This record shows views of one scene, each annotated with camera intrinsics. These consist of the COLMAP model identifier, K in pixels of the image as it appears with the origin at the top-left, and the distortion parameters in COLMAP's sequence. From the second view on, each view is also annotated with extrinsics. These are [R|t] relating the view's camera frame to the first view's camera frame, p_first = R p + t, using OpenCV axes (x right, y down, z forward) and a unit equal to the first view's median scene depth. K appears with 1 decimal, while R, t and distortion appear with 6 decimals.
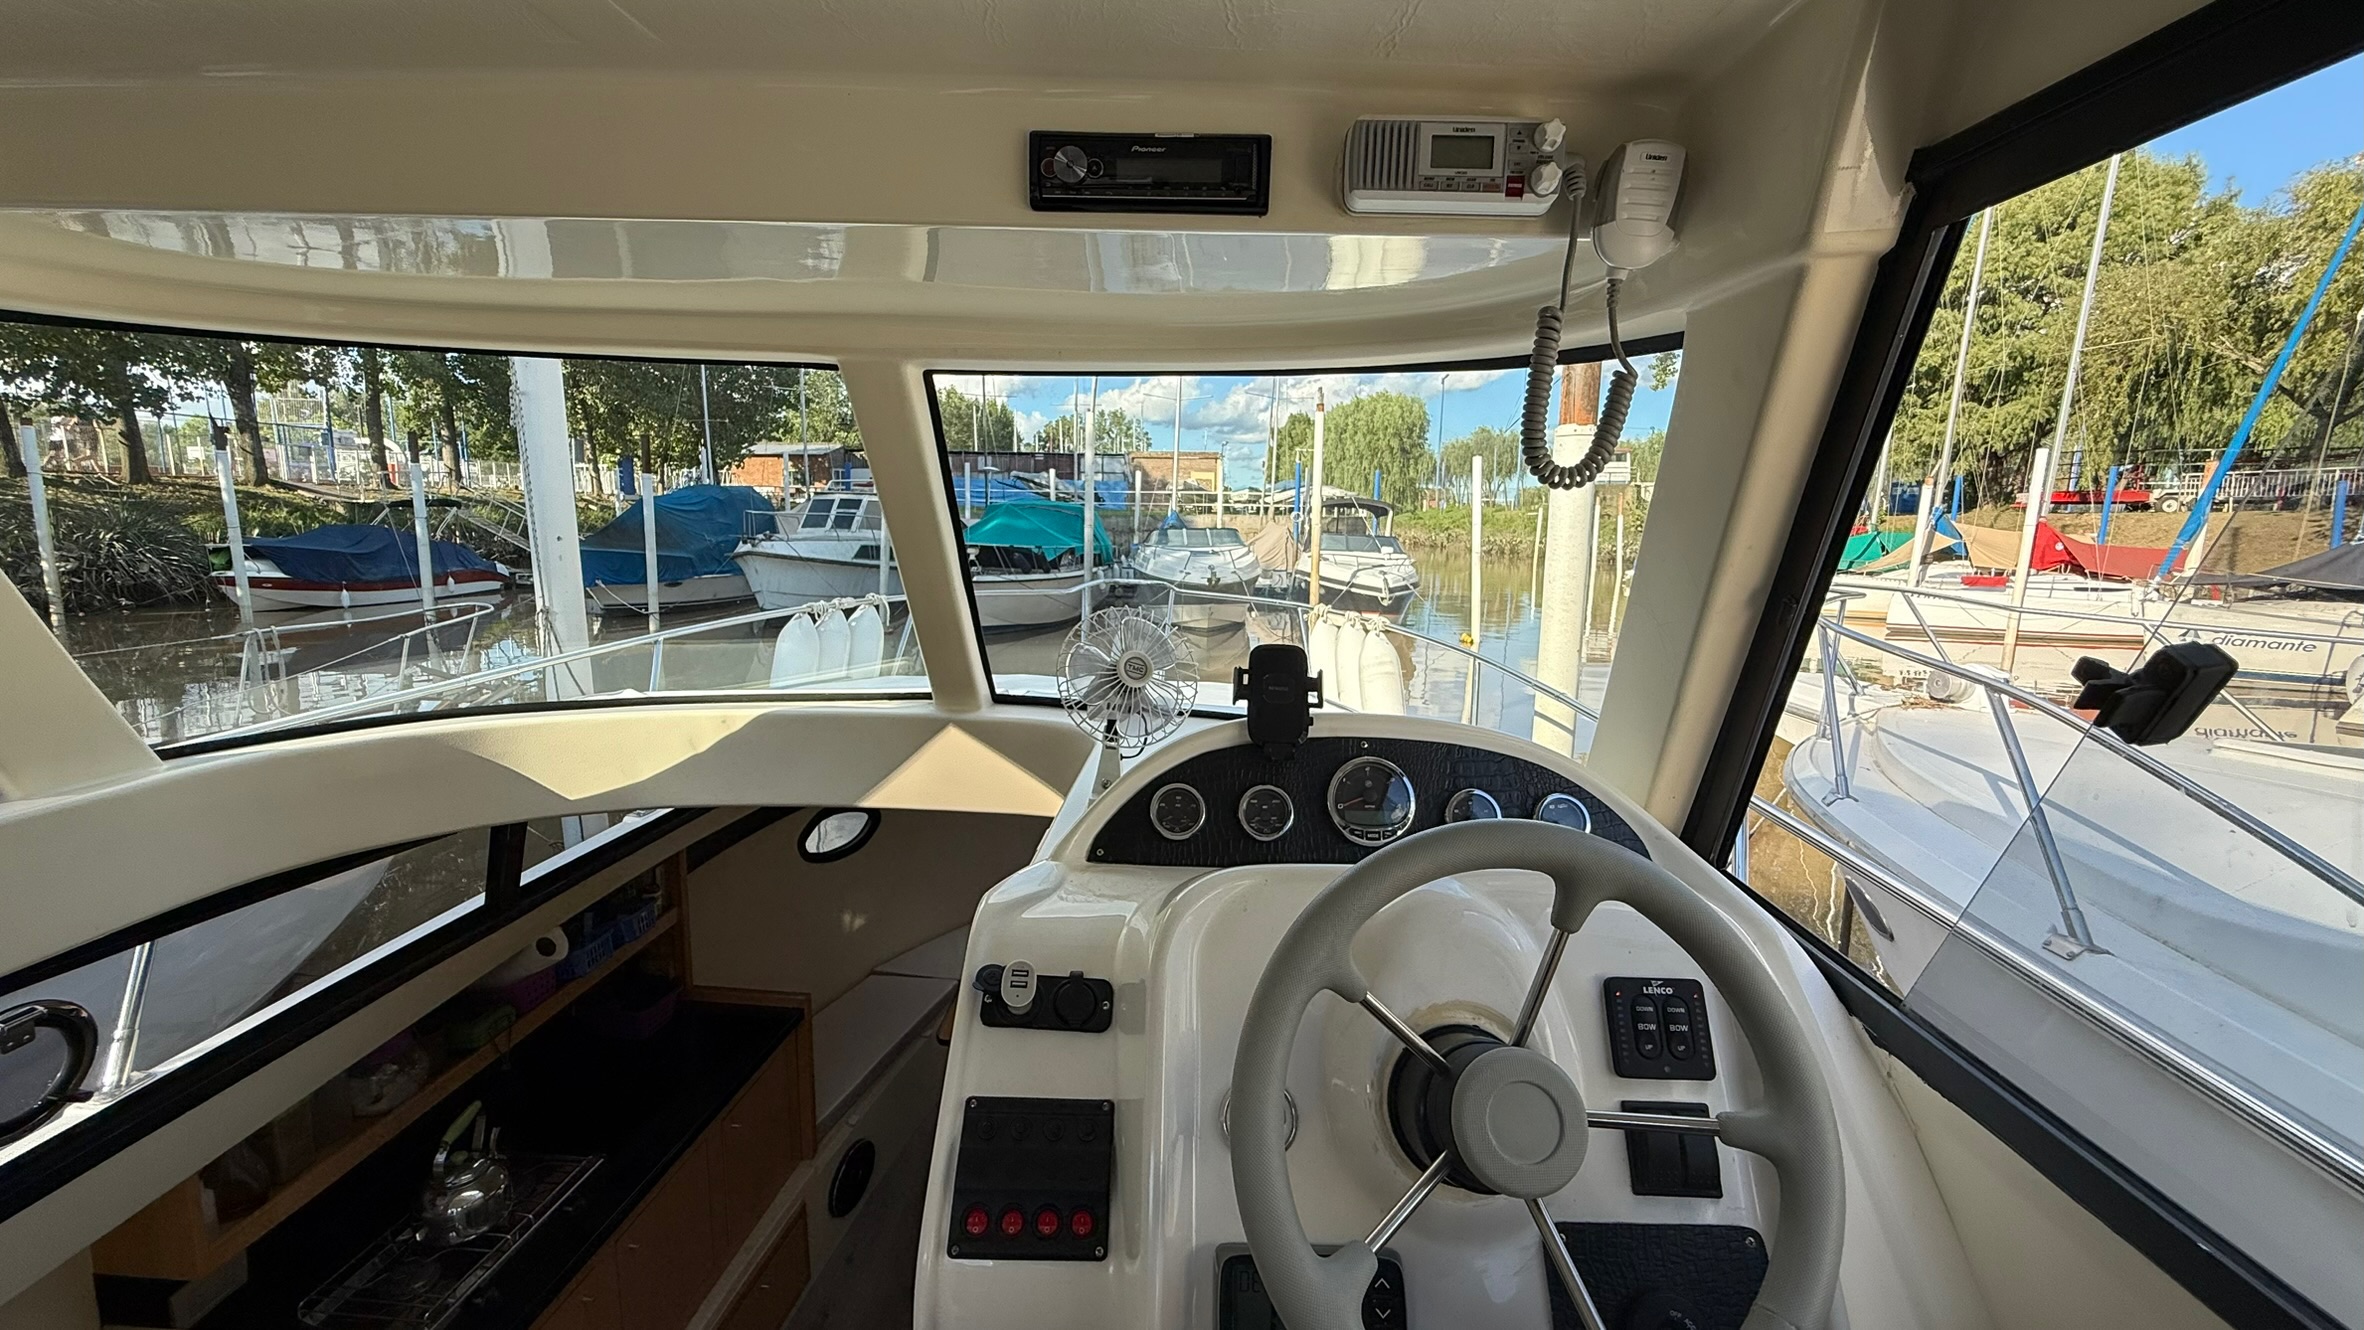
lens RADIAL K [[951.5, 0, 1176.3], [0, 951.5, 673.6], [0, 0, 1]] dist [0.001969, 0.000021]
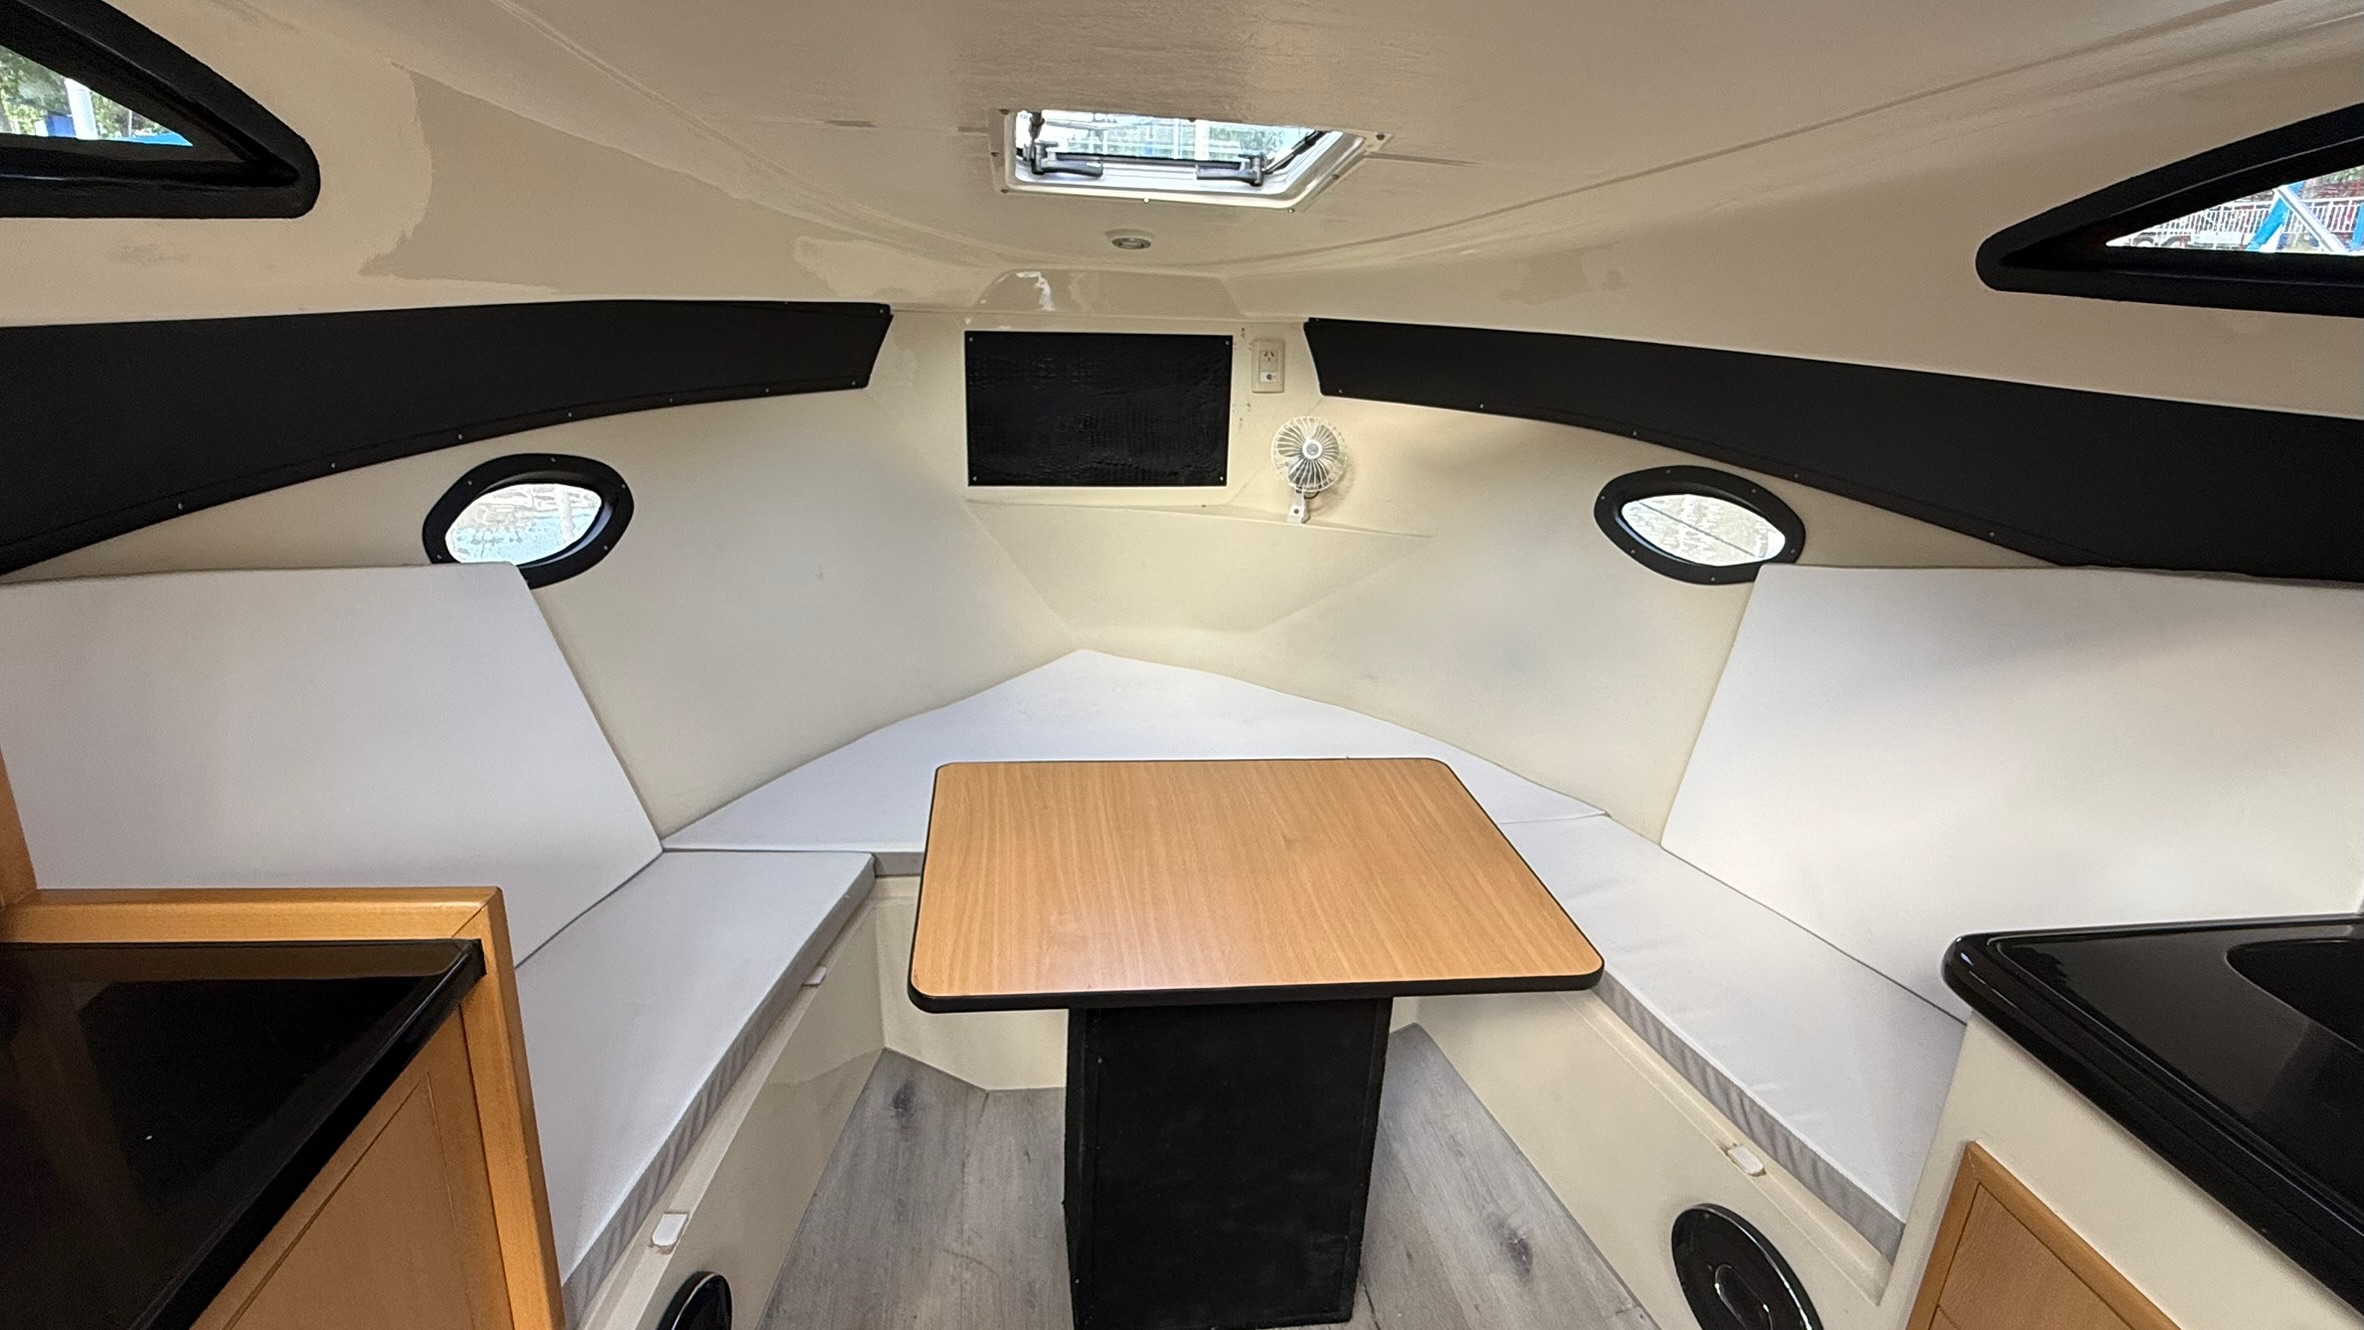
lens RADIAL K [[1201.9, 0, 1175.1], [0, 1201.9, 667.4], [0, 0, 1]] dist [-0.004149, 0.001048]
pose [[0.984644, -0.043679, 0.169022, -0.361114], [0.018015, 0.988447, 0.150493, 0.329001], [-0.173643, -0.145137, 0.974055, 0.930299]]
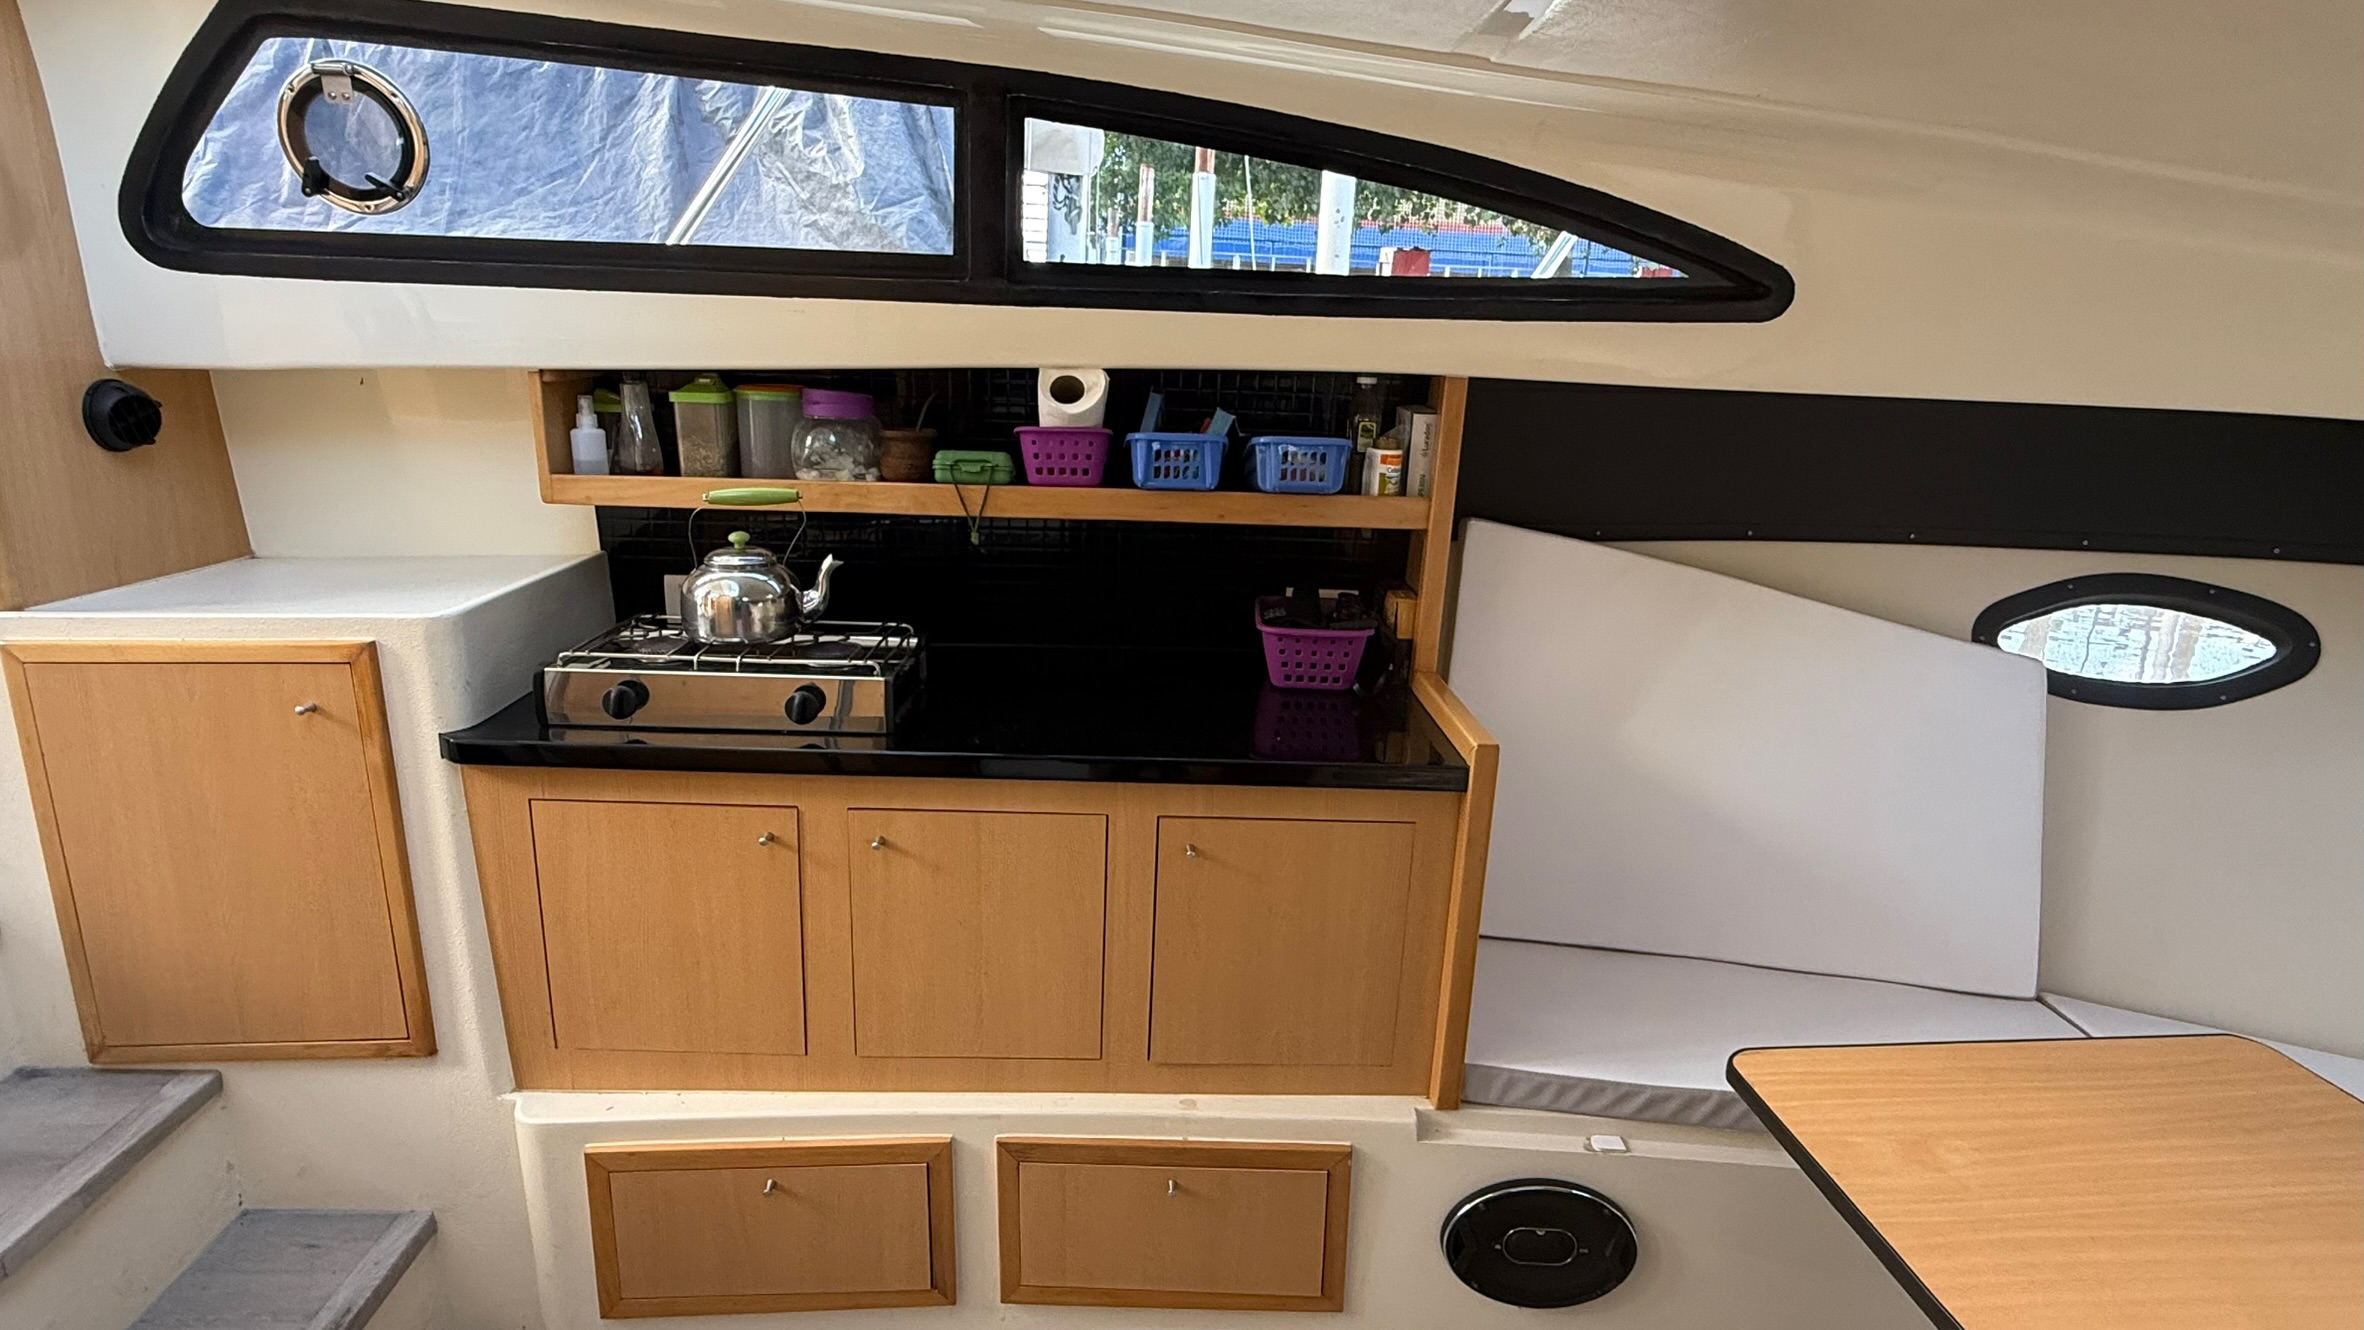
lens RADIAL K [[1201.9, 0, 1167.1], [0, 1201.9, 662.4], [0, 0, 1]] dist [-0.004149, 0.001048]
pose [[0.114124, 0.229104, -0.966689, 0.157260], [-0.211324, 0.956376, 0.201711, 0.335517], [0.970730, 0.181265, 0.157561, 1.140678]]
